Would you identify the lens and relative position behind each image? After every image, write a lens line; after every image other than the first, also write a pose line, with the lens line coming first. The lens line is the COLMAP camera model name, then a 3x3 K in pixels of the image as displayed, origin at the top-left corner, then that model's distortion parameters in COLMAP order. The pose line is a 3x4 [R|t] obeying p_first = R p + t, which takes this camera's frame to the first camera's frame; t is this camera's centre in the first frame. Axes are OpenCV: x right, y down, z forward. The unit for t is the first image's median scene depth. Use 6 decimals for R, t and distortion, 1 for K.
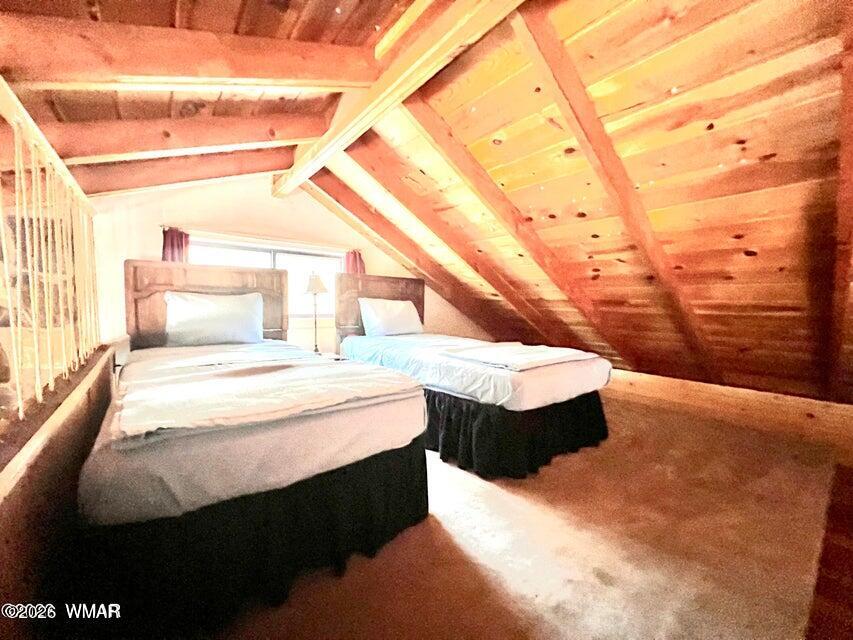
lens RADIAL K [[345.0, 0, 425.5], [0, 345.0, 318.9], [0, 0, 1]] dist [0.001217, 0.000017]
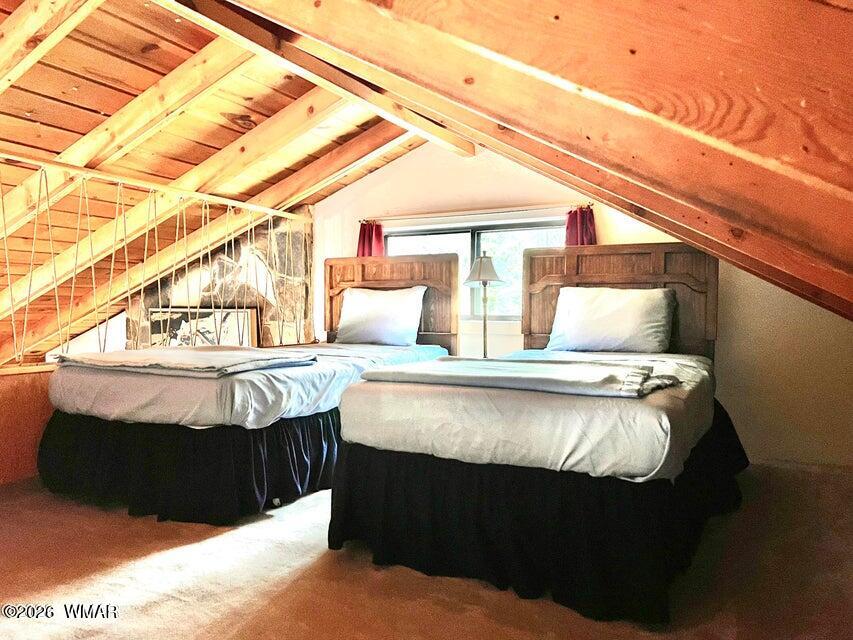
lens RADIAL K [[660.4, 0, 427.0], [0, 660.4, 320.9], [0, 0, 1]] dist [0.009007, 0.001005]
pose [[0.401819, -0.003606, -0.915712, 1.060411], [-0.048088, 0.998529, -0.025034, 0.049730], [0.914456, 0.054094, 0.401054, 0.469937]]
